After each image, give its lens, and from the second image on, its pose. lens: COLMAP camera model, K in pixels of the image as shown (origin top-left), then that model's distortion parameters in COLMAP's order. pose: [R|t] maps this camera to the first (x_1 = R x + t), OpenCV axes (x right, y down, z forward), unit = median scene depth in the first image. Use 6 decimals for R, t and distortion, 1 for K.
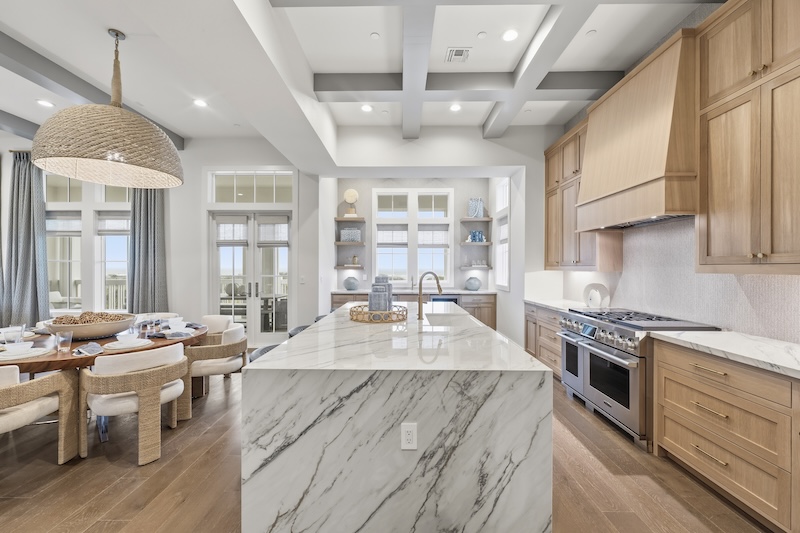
lens RADIAL K [[331.7, 0, 398.1], [0, 331.7, 267.3], [0, 0, 1]] dist [-0.002425, 0.000413]
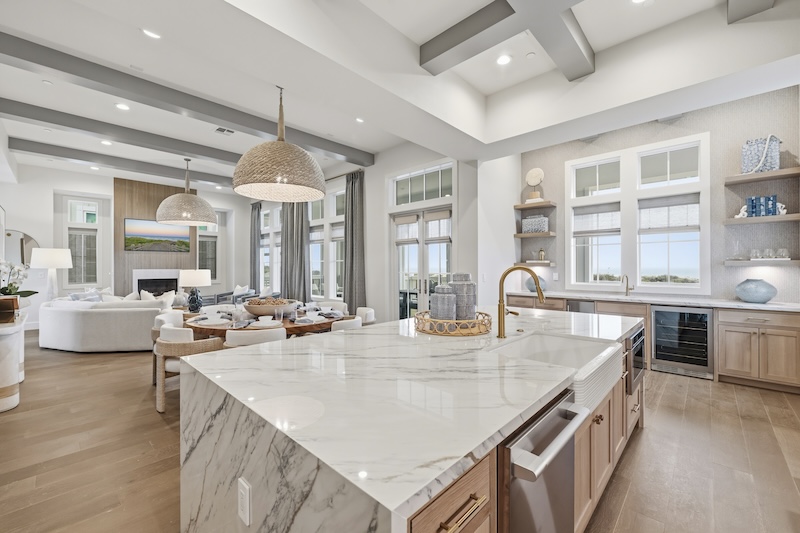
lens RADIAL K [[331.7, 0, 398.8], [0, 331.7, 268.4], [0, 0, 1]] dist [-0.002425, 0.000413]
pose [[0.722656, -0.000072, -0.691208, 0.185193], [0.004638, 0.999978, 0.004745, 0.005769], [0.691193, -0.006635, 0.722640, 0.180782]]
